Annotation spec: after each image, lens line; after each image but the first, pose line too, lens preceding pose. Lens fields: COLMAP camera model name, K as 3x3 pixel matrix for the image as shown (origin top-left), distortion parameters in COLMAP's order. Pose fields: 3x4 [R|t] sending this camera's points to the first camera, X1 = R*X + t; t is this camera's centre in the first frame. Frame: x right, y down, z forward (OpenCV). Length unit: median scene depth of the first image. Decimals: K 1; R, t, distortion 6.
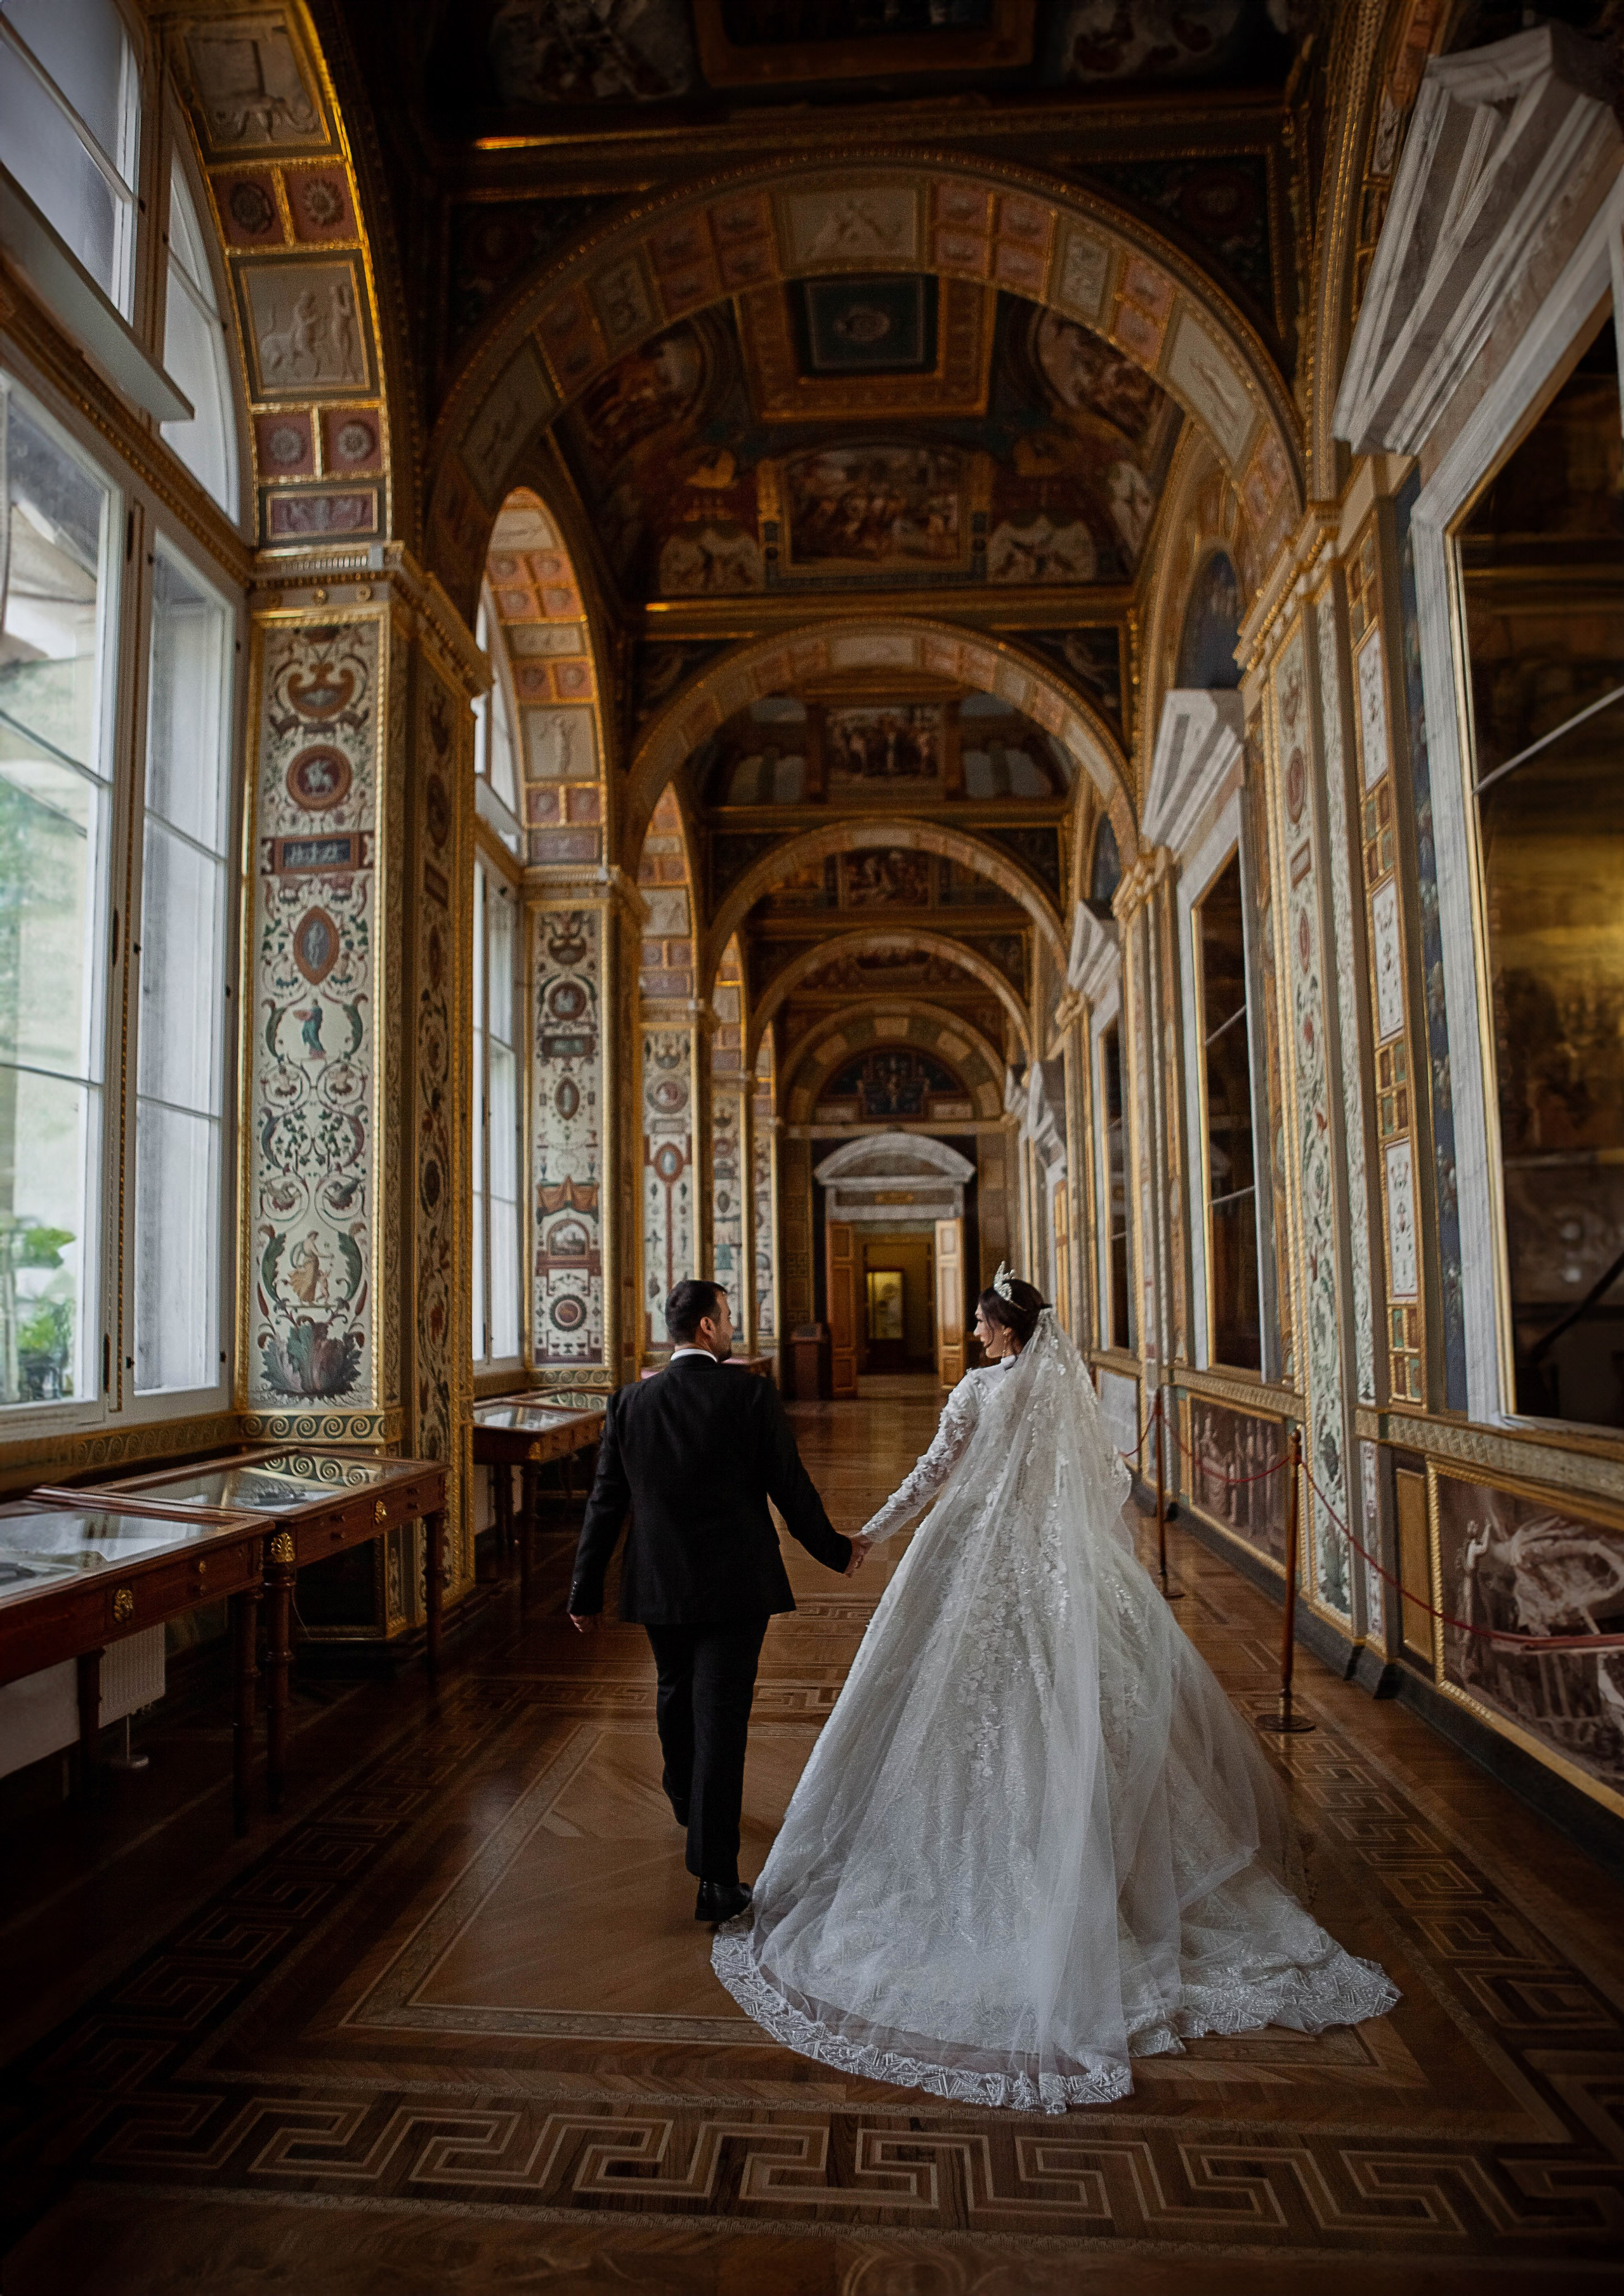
lens RADIAL K [[1502.3, 0, 781.8], [0, 1502.3, 1183.5], [0, 0, 1]] dist [-0.107091, 0.084687]
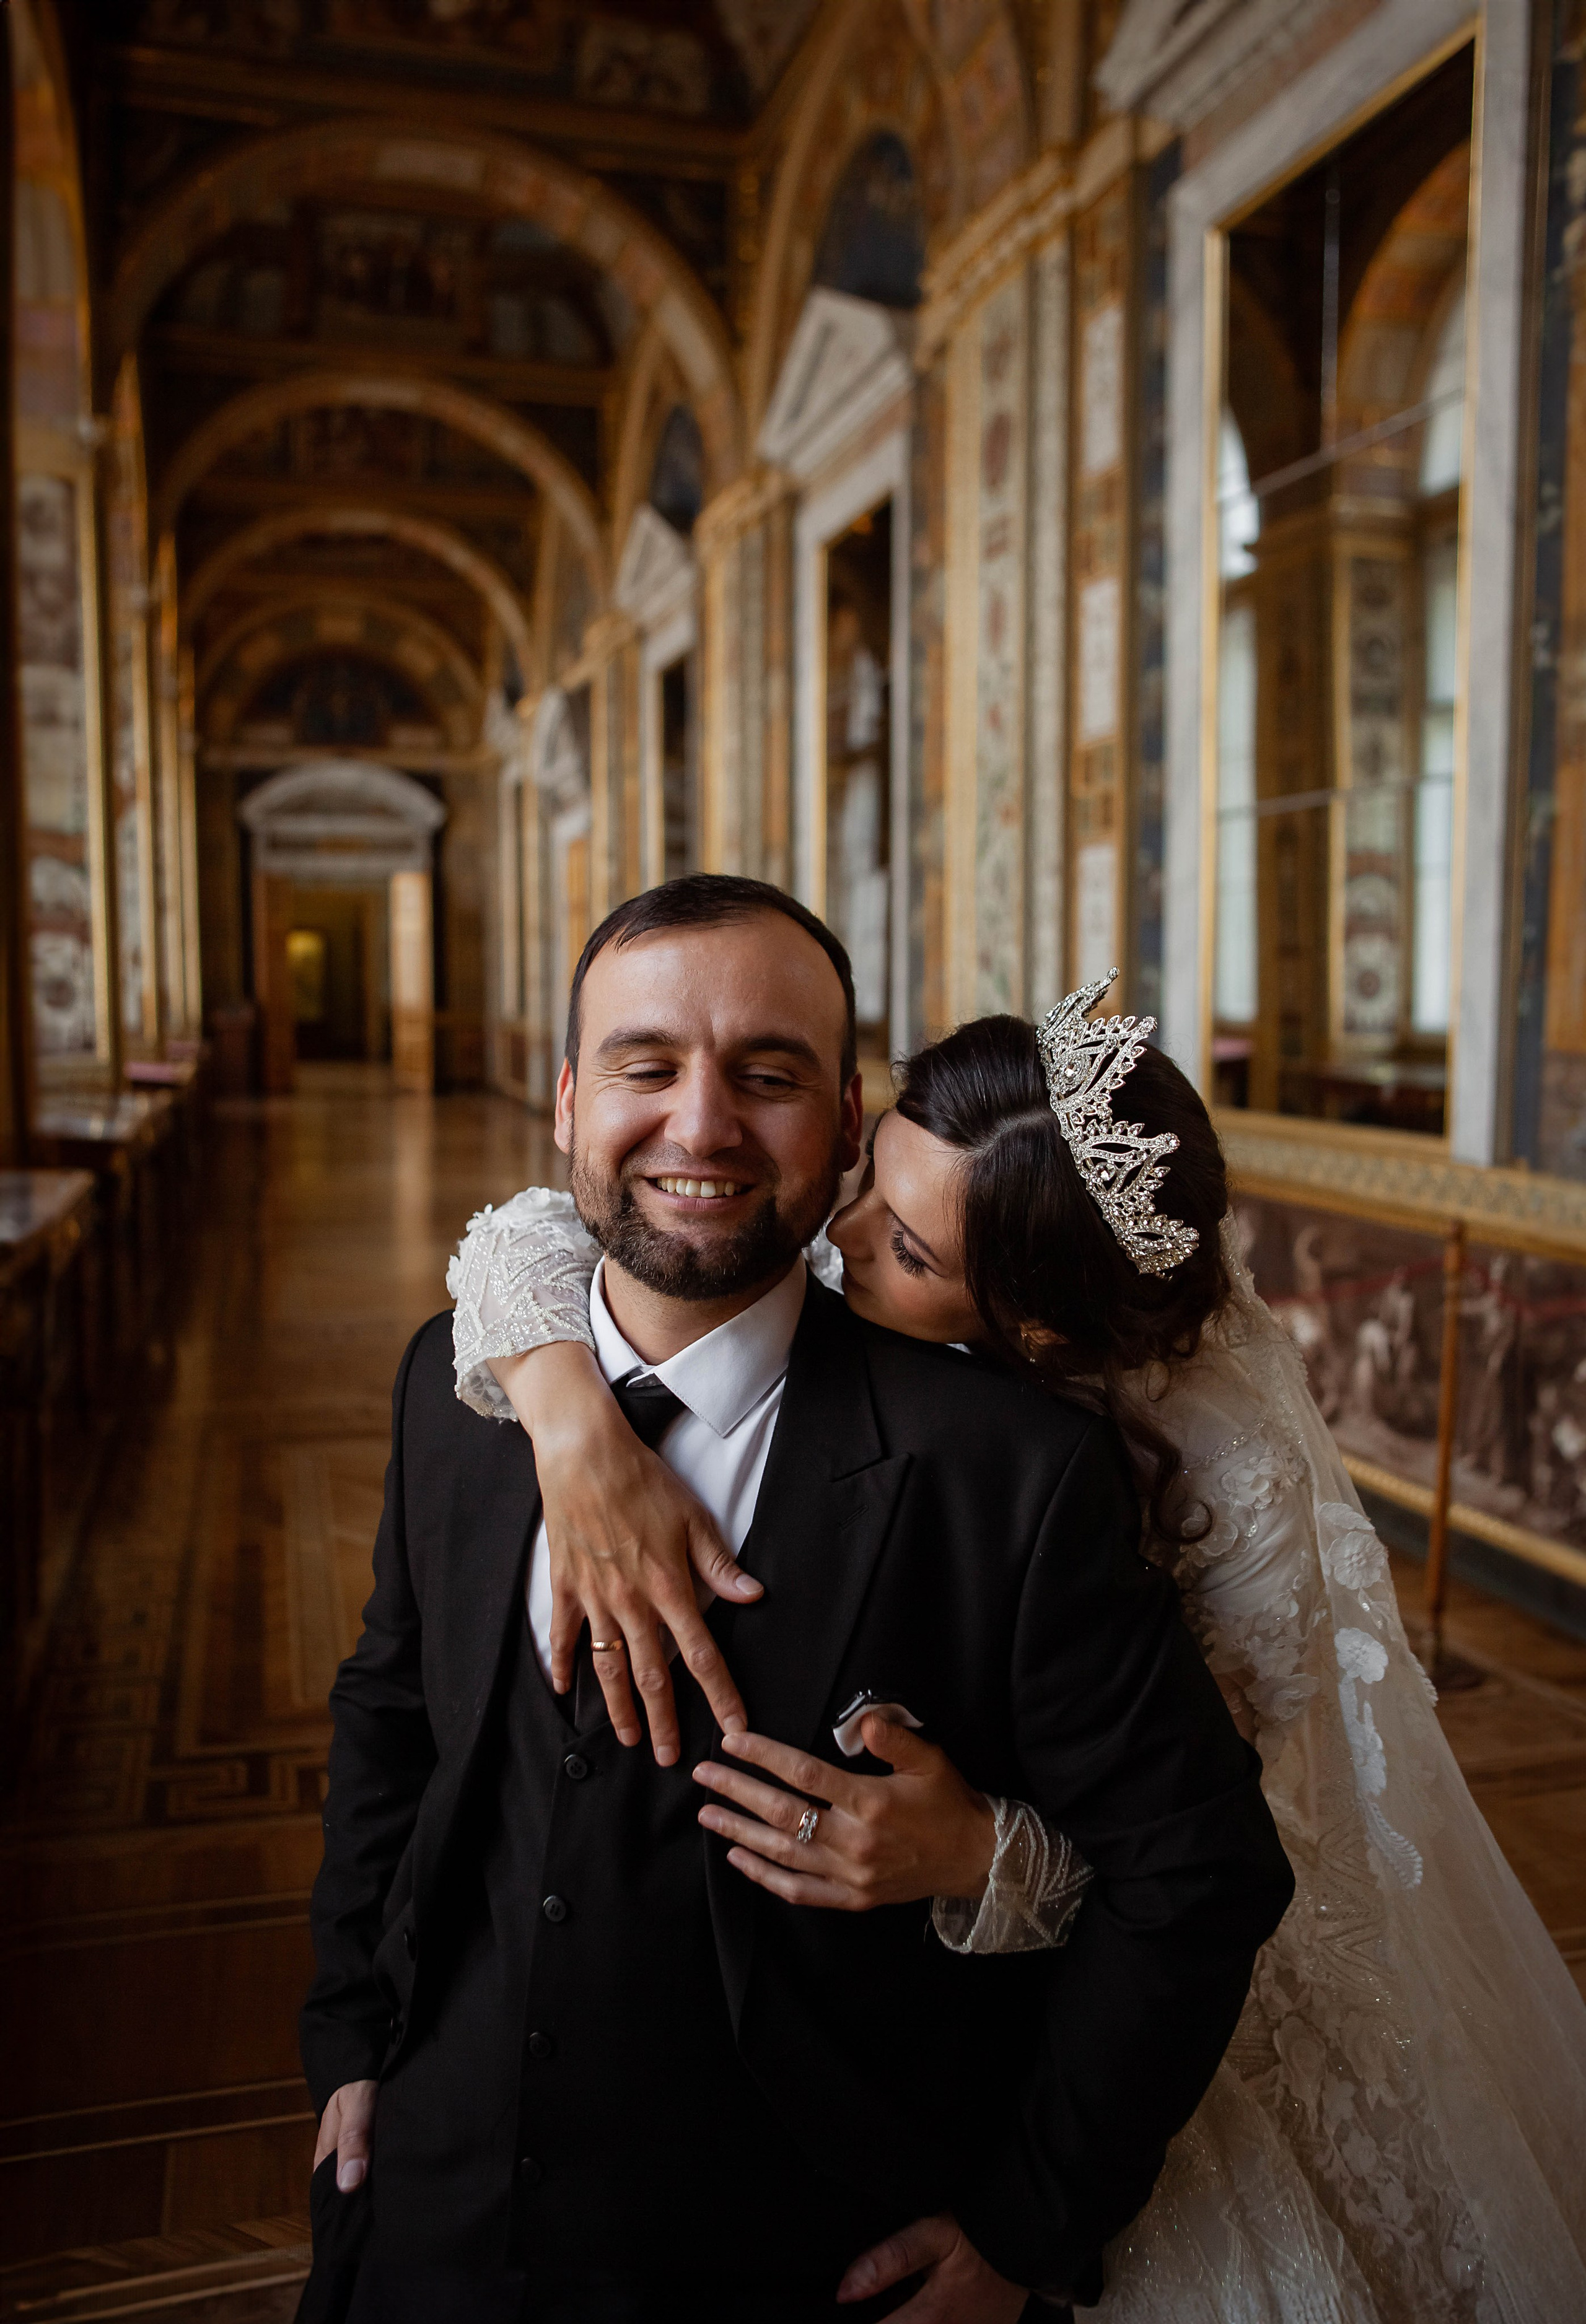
lens RADIAL K [[1881.2, 0, 780.1], [0, 1881.2, 1148.7], [0, 0, 1]] dist [-0.074356, 0.095356]
pose [[0.940847, -0.017512, 0.338380, -0.120736], [-0.040863, 0.985510, 0.164619, -0.013292], [-0.336360, -0.168708, 0.926499, -0.081275]]
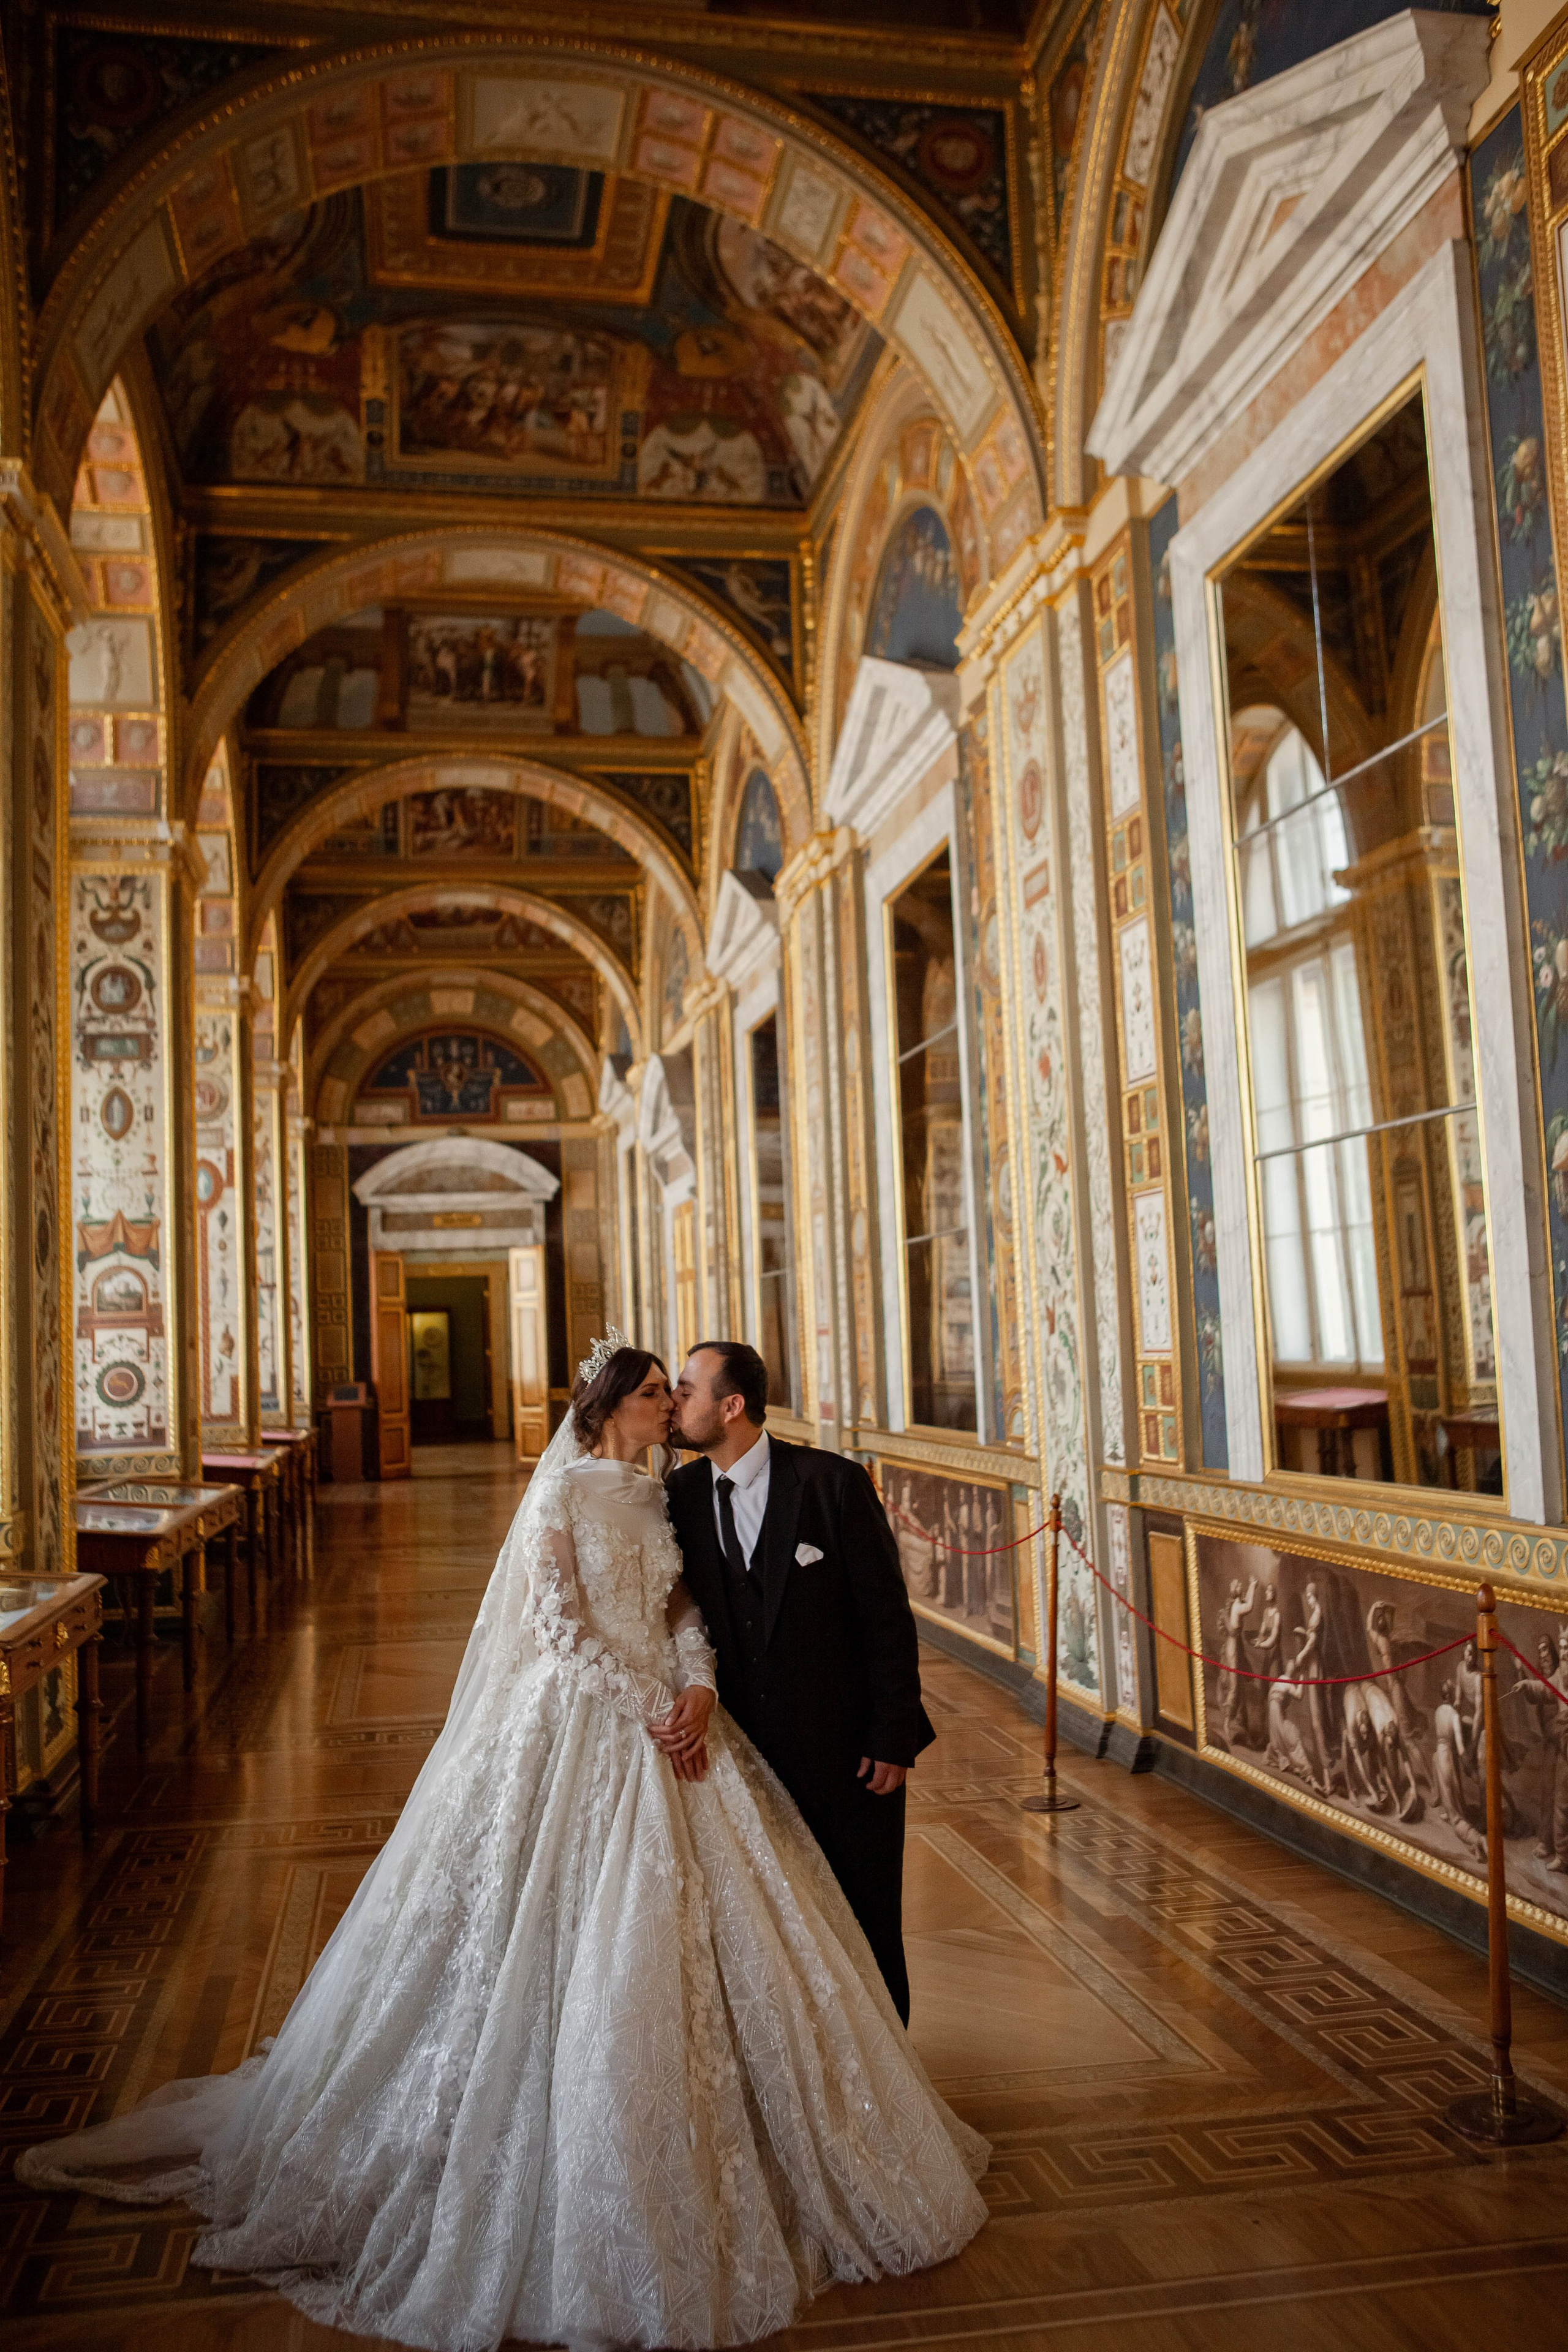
lens RADIAL K [[1970.7, 0, 772.4], [0, 1970.7, 1176.7], [0, 0, 1]] dist [-0.087604, 0.108217]
pose [[0.966330, -0.002101, 0.257297, -0.079236], [0.003843, 0.999973, -0.006267, -0.016352], [-0.257277, 0.007045, 0.966312, -0.091712]]
